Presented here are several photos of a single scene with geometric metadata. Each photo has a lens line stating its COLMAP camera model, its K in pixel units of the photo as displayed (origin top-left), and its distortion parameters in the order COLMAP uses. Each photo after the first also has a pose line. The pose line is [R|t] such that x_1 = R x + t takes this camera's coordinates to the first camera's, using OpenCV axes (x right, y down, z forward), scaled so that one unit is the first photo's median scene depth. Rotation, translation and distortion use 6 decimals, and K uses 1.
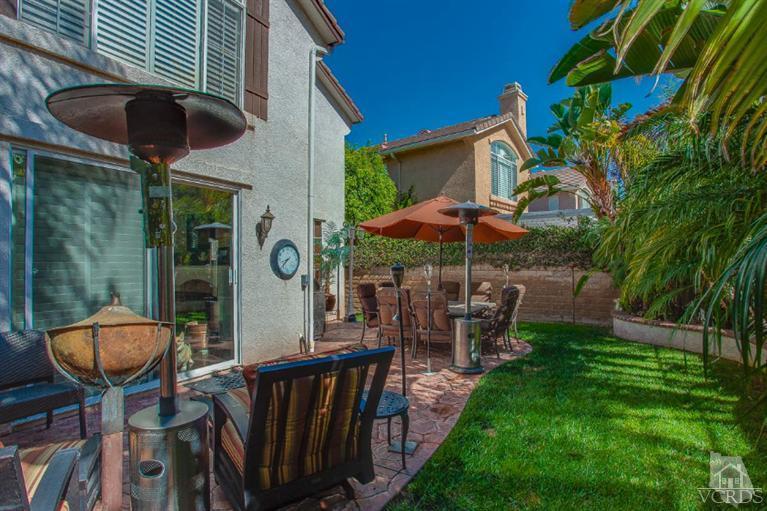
lens RADIAL K [[388.1, 0, 386.5], [0, 388.1, 258.5], [0, 0, 1]] dist [0.002656, 0.001122]
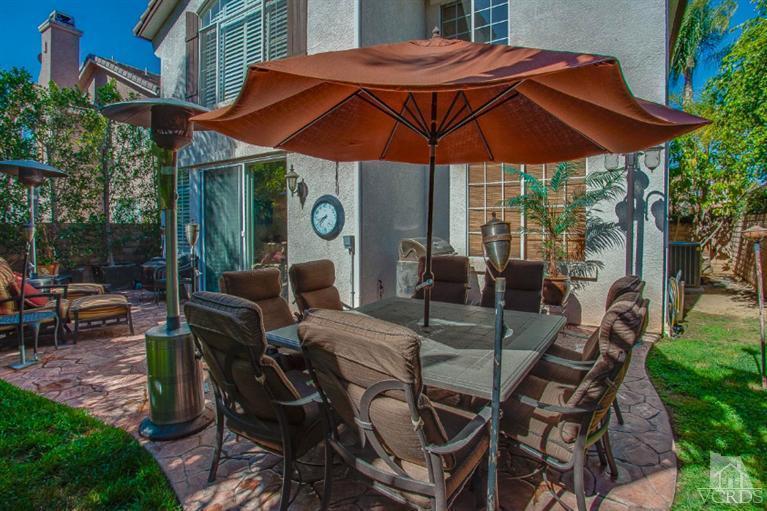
lens RADIAL K [[400.3, 0, 383.0], [0, 400.3, 228.1], [0, 0, 1]] dist [0.001947, 0.000563]
pose [[-0.073915, 0.009595, -0.997218, 0.721779], [0.005630, 0.999942, 0.009204, 0.020811], [0.997249, -0.004934, -0.073965, 1.307341]]
